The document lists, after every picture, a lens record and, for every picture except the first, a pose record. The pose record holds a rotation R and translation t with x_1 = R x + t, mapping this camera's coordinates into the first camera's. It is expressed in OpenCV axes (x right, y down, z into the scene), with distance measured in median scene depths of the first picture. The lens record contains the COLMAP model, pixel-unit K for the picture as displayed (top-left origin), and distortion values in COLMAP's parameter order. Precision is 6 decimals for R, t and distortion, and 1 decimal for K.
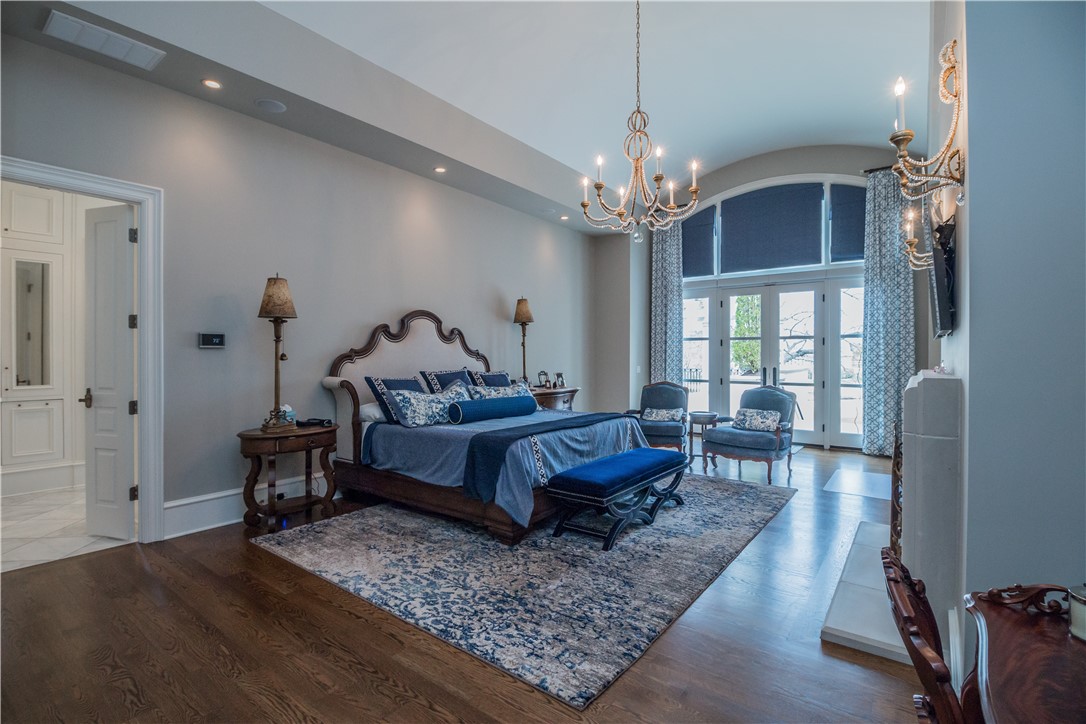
lens RADIAL K [[498.0, 0, 533.1], [0, 498.0, 354.4], [0, 0, 1]] dist [-0.000263, -0.000489]
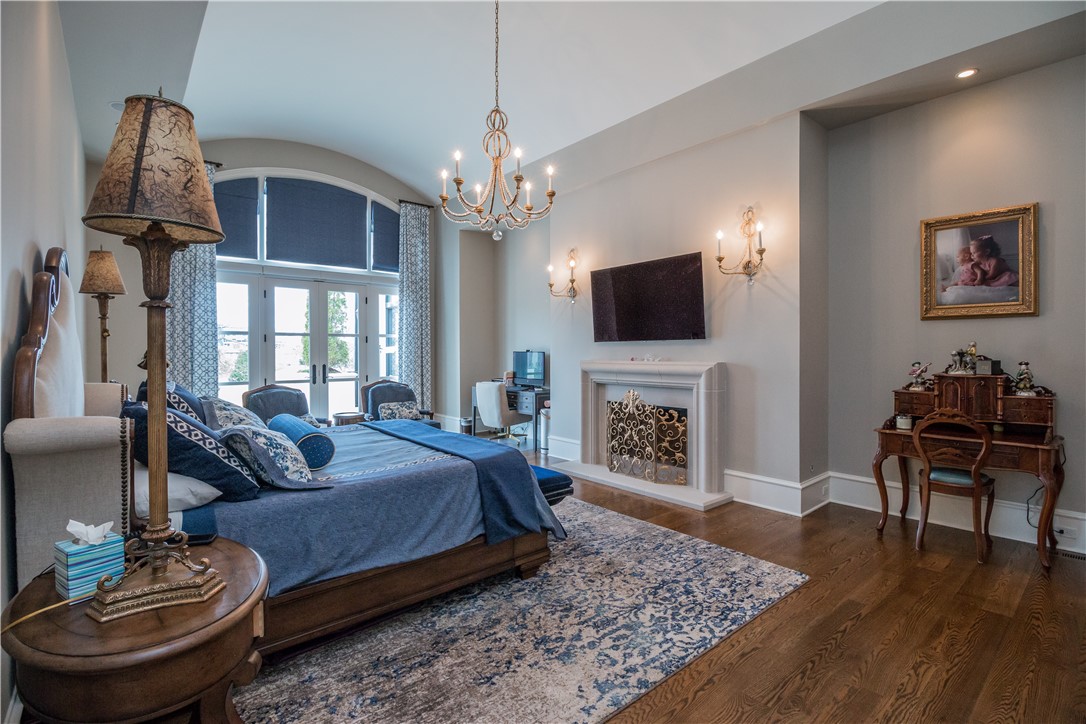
lens RADIAL K [[498.0, 0, 533.1], [0, 498.0, 354.4], [0, 0, 1]] dist [-0.000263, -0.000489]
pose [[0.224809, -0.005853, 0.974385, -0.808607], [0.000573, 0.999983, 0.005874, 0.000486], [-0.974403, -0.000763, 0.224808, 0.748844]]
